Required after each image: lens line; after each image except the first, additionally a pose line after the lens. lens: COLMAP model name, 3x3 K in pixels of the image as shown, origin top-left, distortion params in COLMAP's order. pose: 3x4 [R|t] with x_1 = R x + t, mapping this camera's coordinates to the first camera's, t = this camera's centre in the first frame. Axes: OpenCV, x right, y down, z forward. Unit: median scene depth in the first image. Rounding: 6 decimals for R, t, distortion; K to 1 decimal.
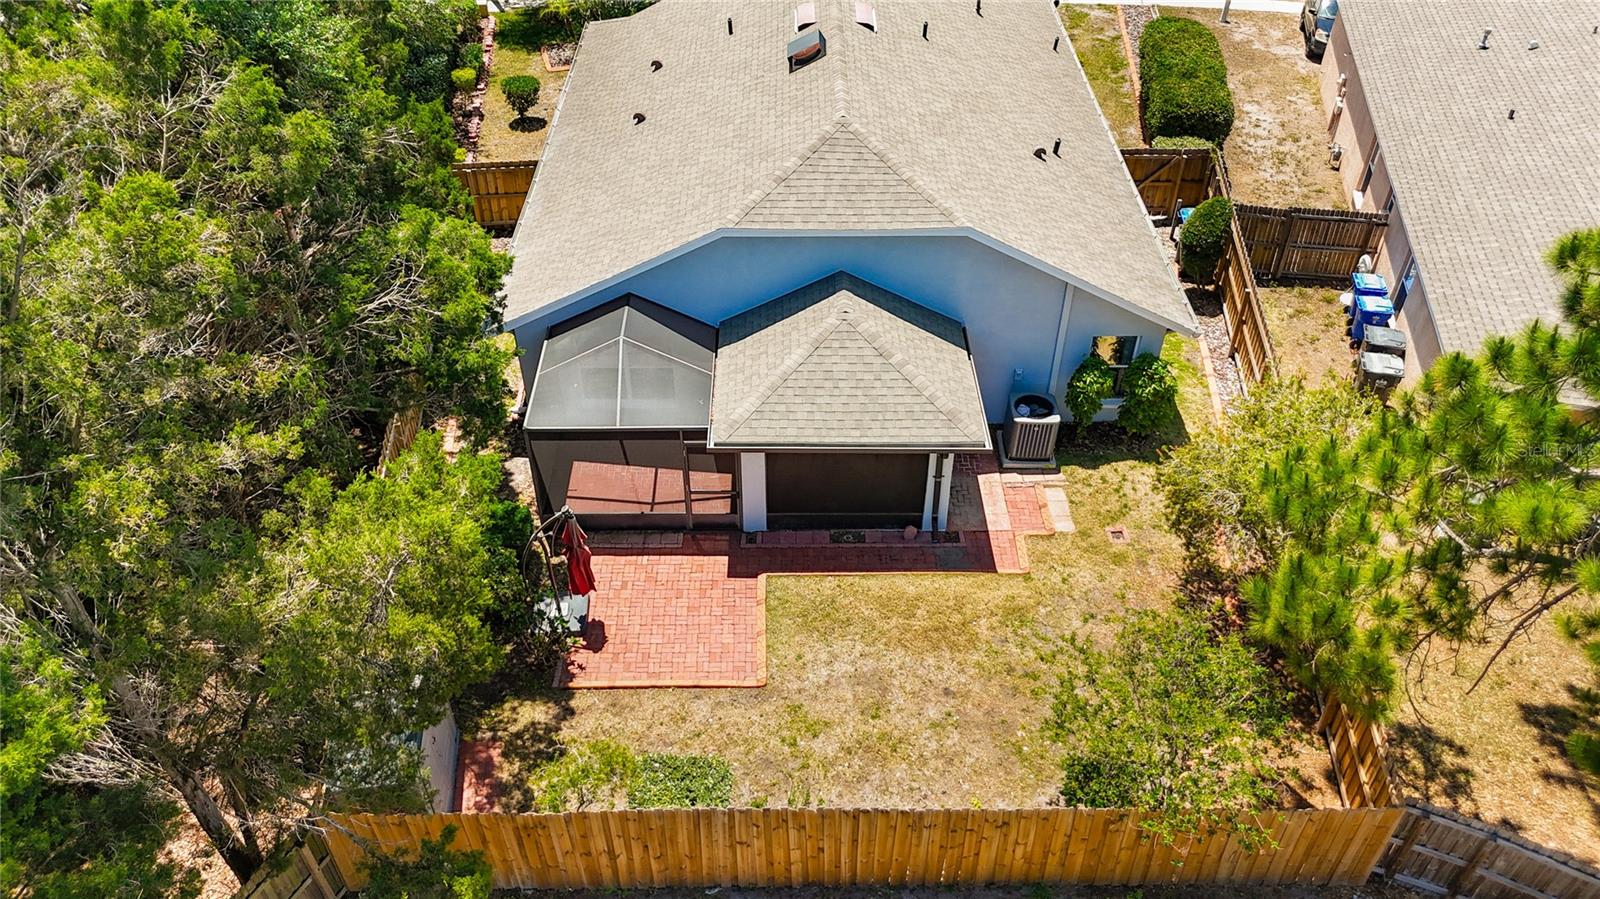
lens RADIAL K [[1205.2, 0, 800.0], [0, 1205.2, 449.5], [0, 0, 1]] dist [0.109464, -0.000043]
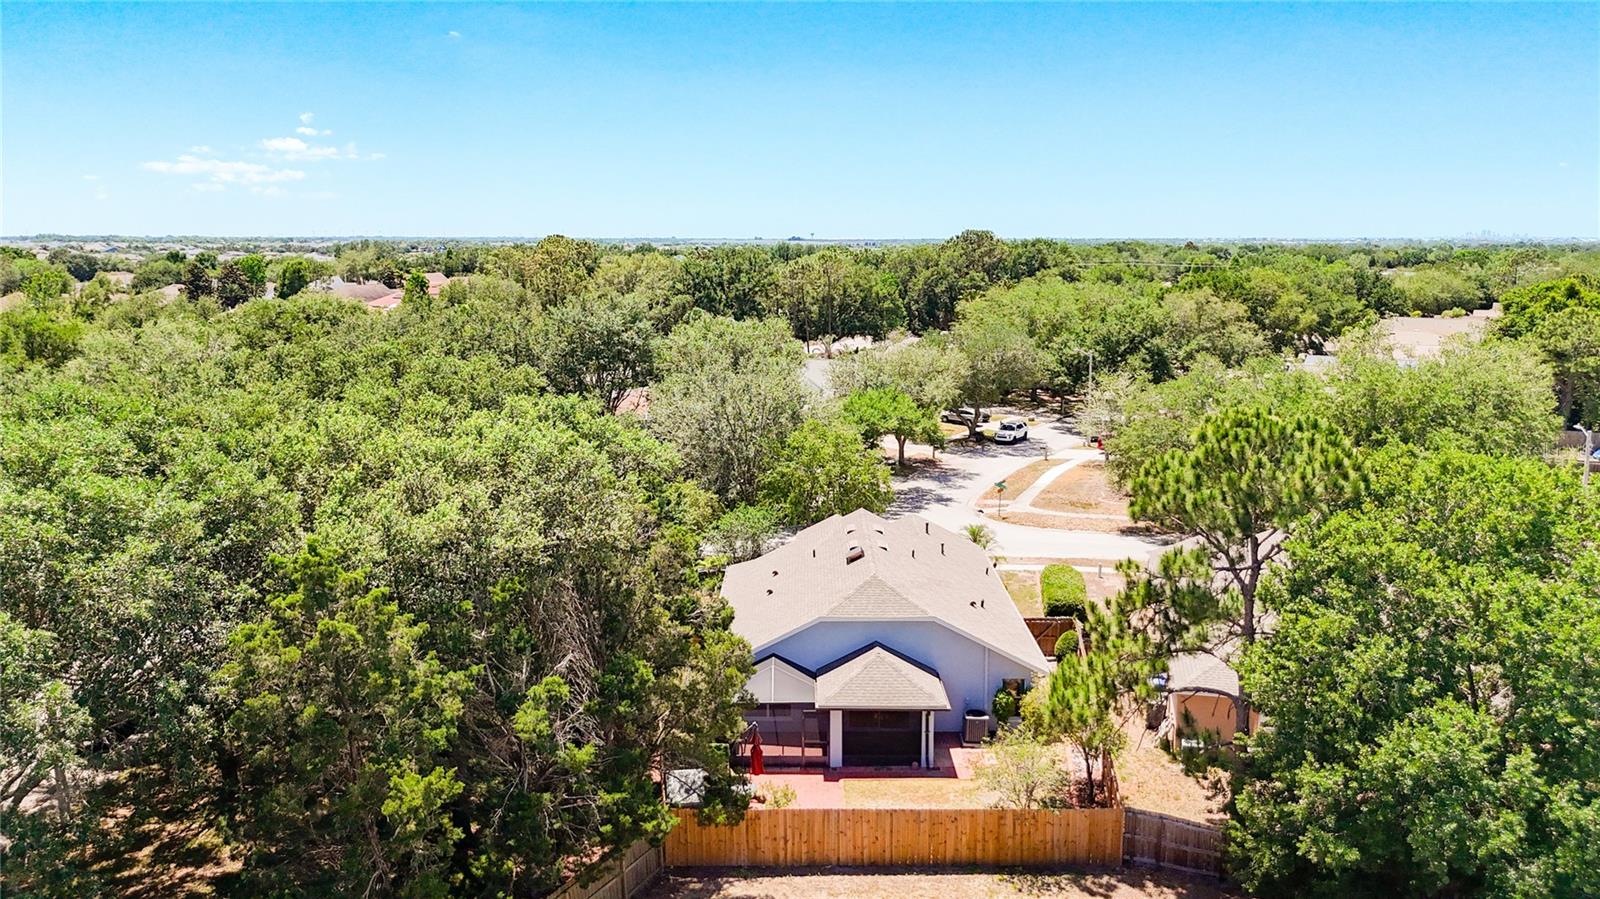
lens RADIAL K [[1205.2, 0, 800.0], [0, 1205.2, 449.5], [0, 0, 1]] dist [0.109464, -0.000043]
pose [[0.999912, -0.003704, -0.012727, -0.070014], [-0.003172, 0.865393, -0.501084, 0.620151], [0.012870, 0.501080, 0.865305, -0.985134]]
